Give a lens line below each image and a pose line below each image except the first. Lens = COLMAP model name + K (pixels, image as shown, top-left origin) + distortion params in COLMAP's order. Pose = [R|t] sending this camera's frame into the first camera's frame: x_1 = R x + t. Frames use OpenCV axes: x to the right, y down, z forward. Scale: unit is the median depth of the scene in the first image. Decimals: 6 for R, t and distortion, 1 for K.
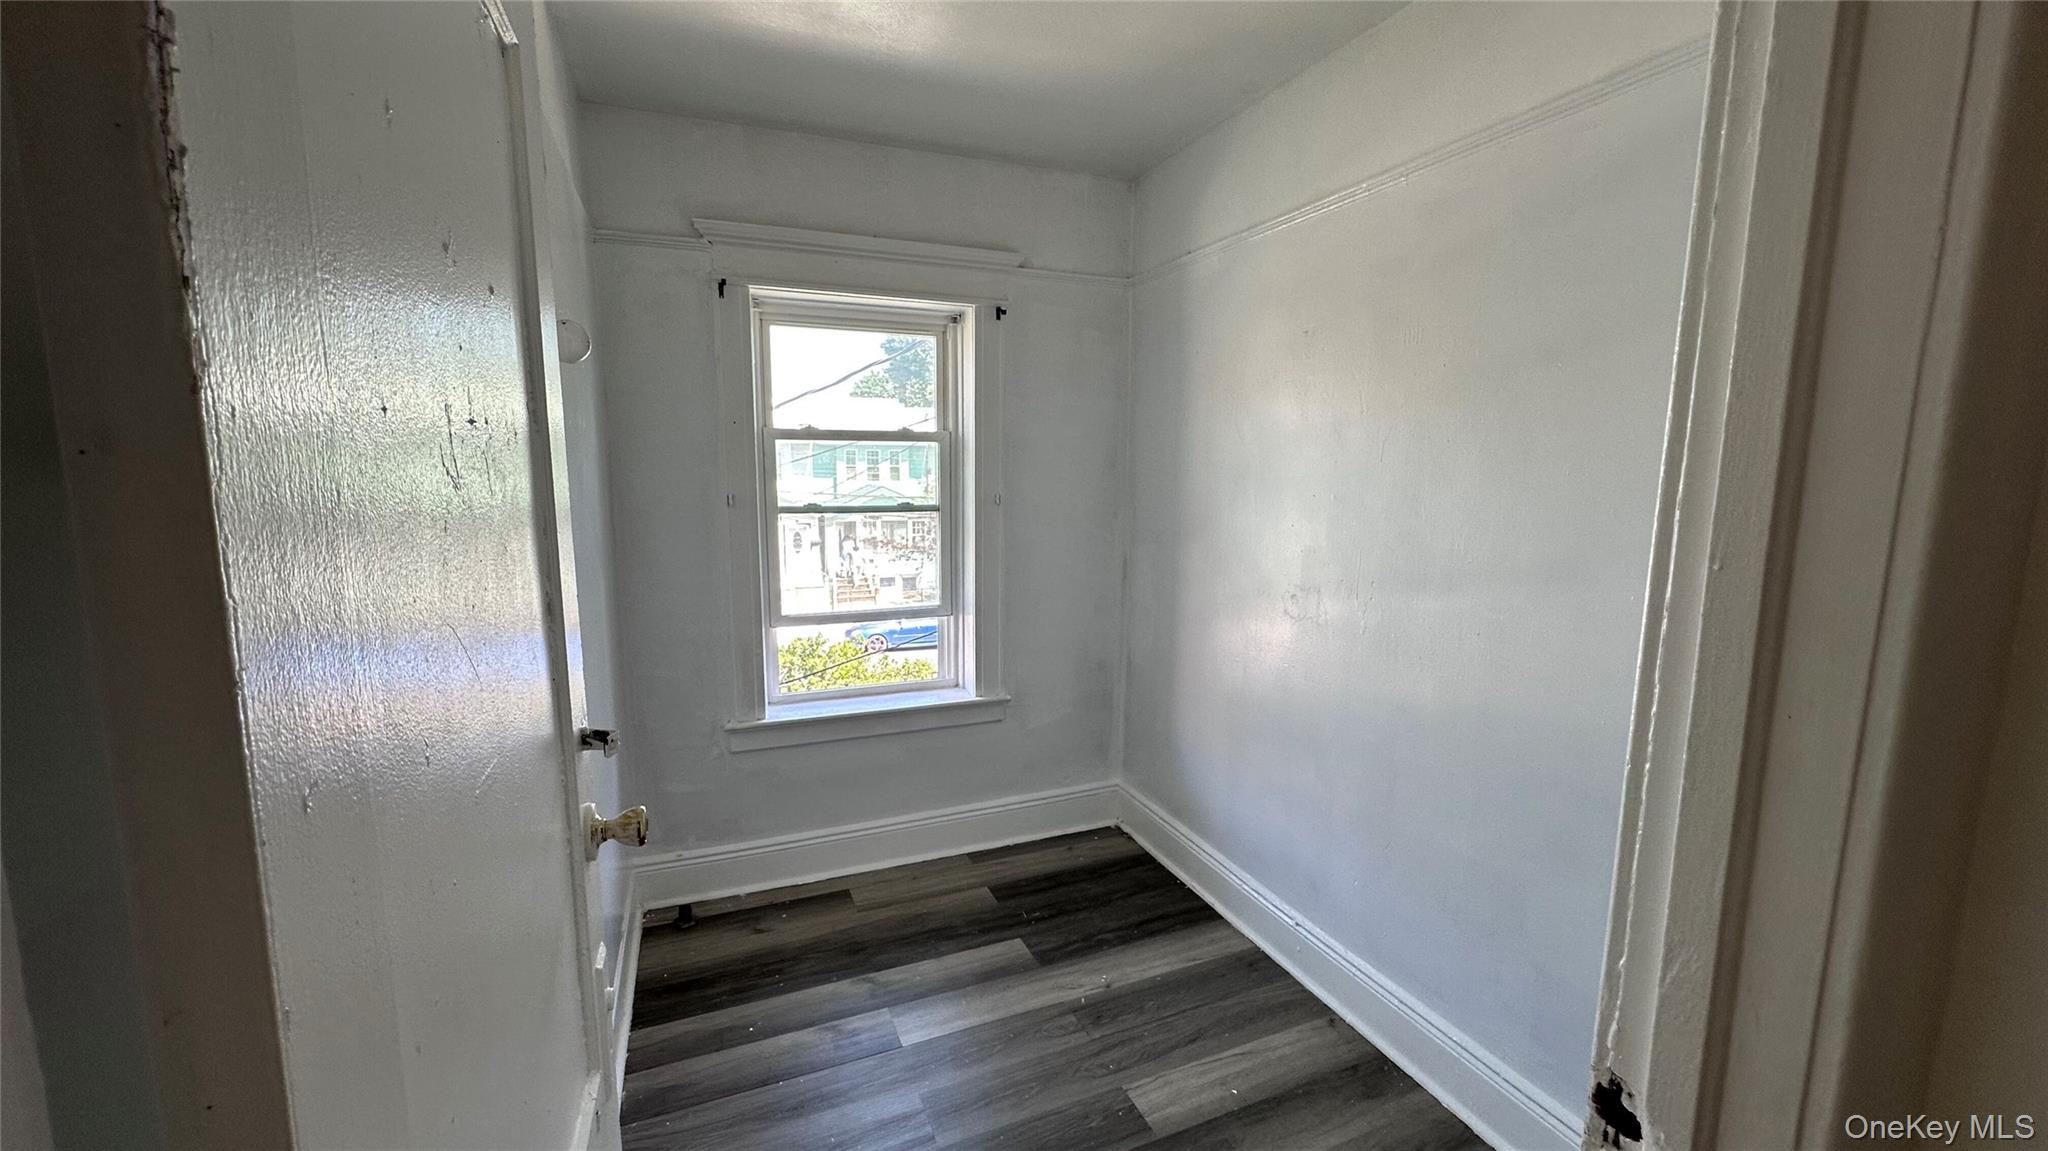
lens RADIAL K [[820.3, 0, 1024.9], [0, 820.3, 578.6], [0, 0, 1]] dist [-0.002317, 0.000591]
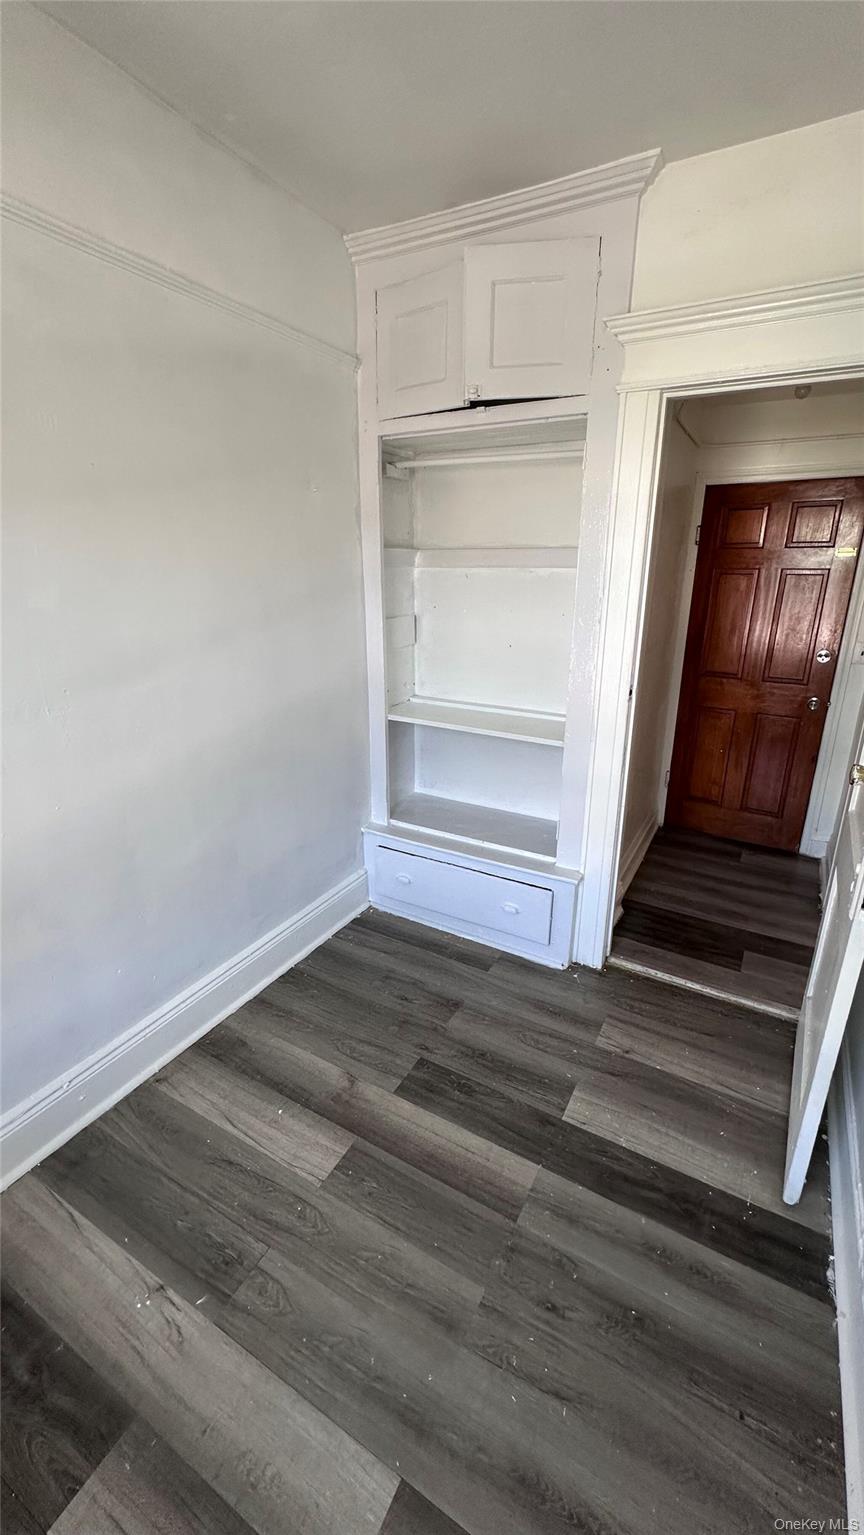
lens RADIAL K [[614.8, 0, 430.6], [0, 614.8, 769.1], [0, 0, 1]] dist [-0.002317, 0.000591]
pose [[-0.616745, -0.250951, 0.746089, -0.324899], [0.102721, 0.914057, 0.392361, -0.122418], [-0.780432, 0.318626, -0.537963, 0.886470]]
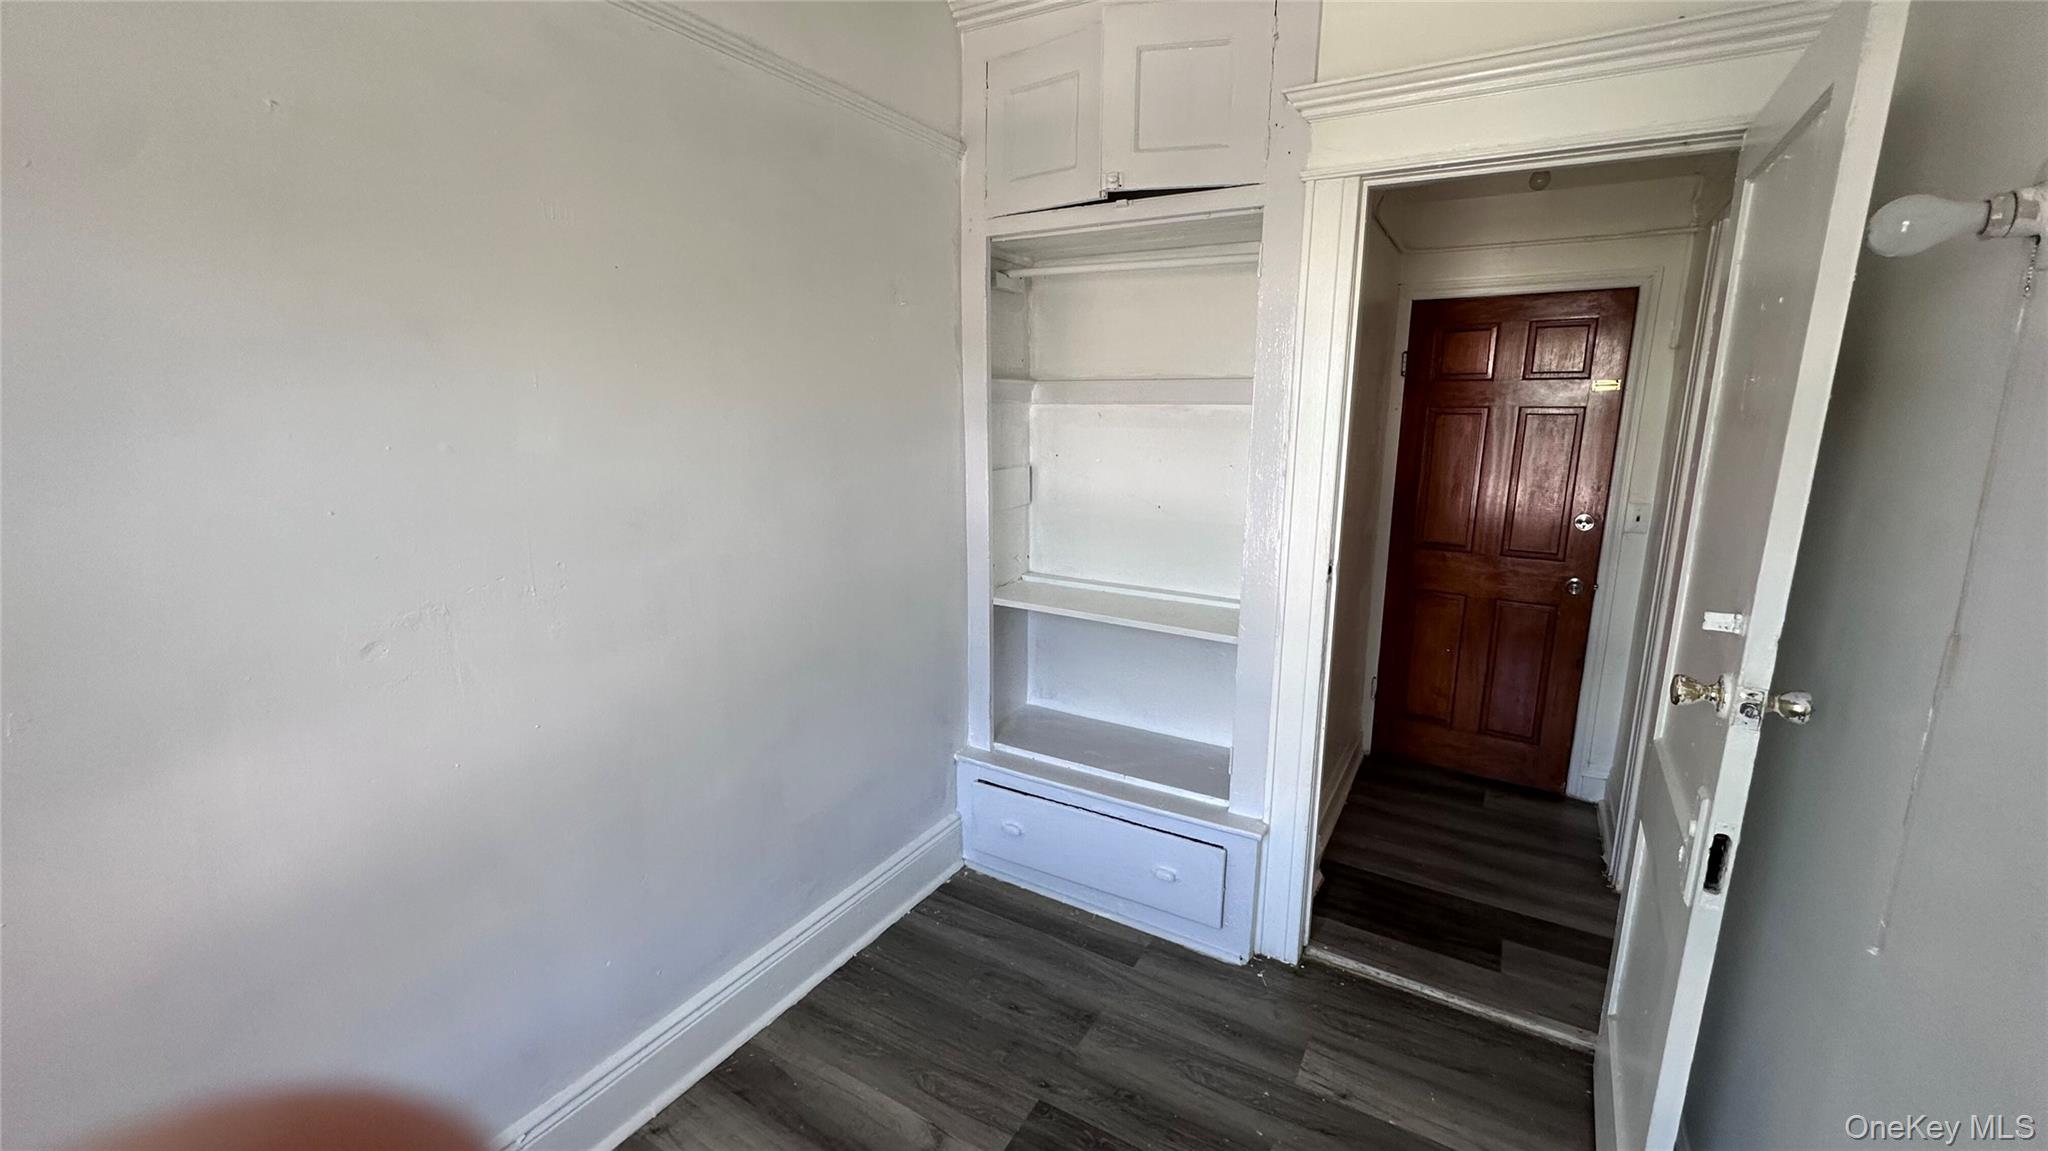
lens RADIAL K [[817.3, 0, 1024.9], [0, 817.3, 578.8], [0, 0, 1]] dist [-0.001841, 0.000028]
pose [[-0.602176, -0.170103, 0.780031, -0.293609], [0.102430, 0.952502, 0.286789, -0.116056], [-0.791765, 0.252596, -0.556151, 0.881985]]
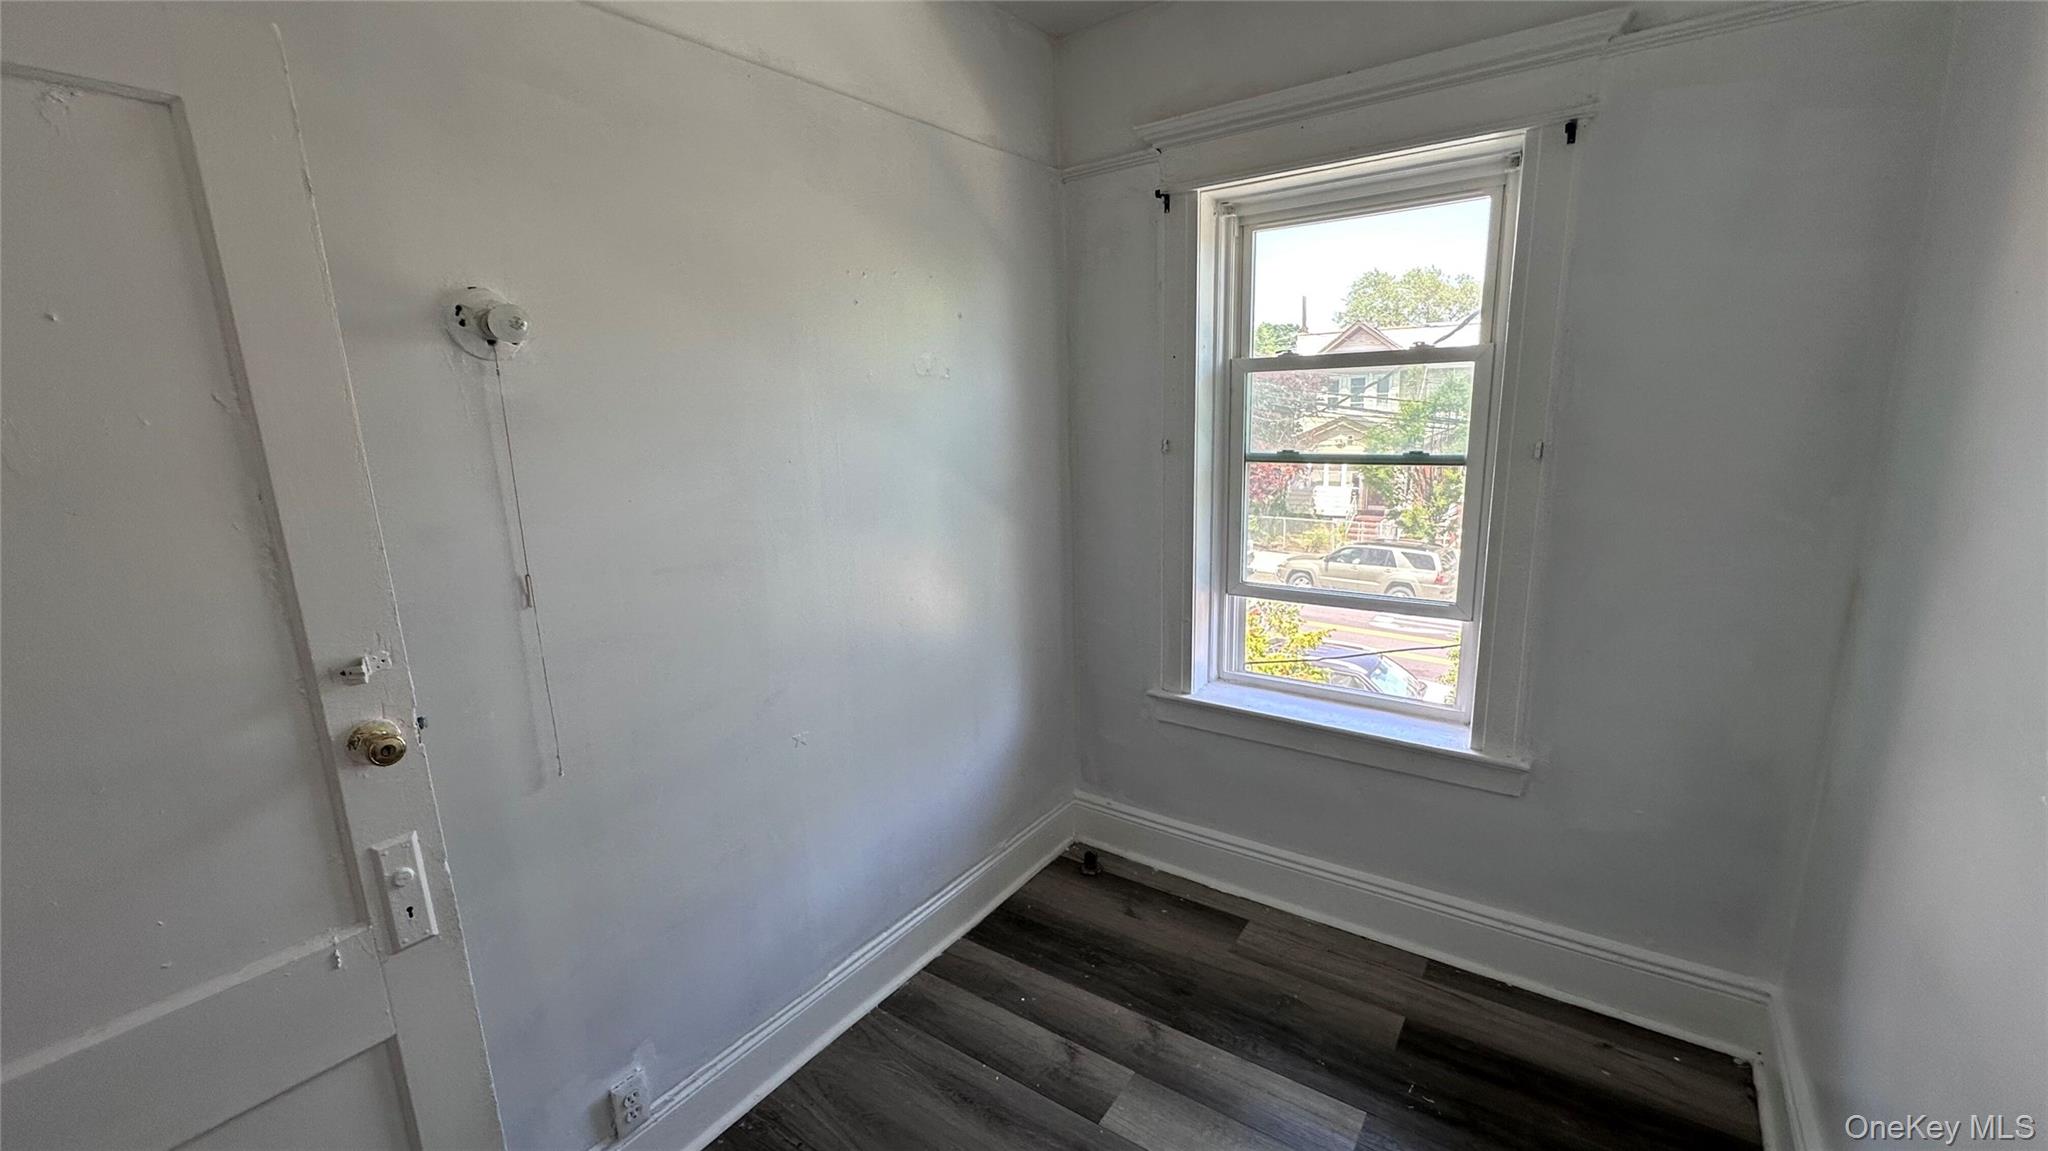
lens RADIAL K [[820.3, 0, 1024.9], [0, 820.3, 578.6], [0, 0, 1]] dist [-0.002317, 0.000591]
pose [[0.531722, 0.154517, -0.832704, 0.343661], [-0.081992, 0.987989, 0.130976, -0.061117], [0.842941, -0.001368, 0.538005, 0.411691]]
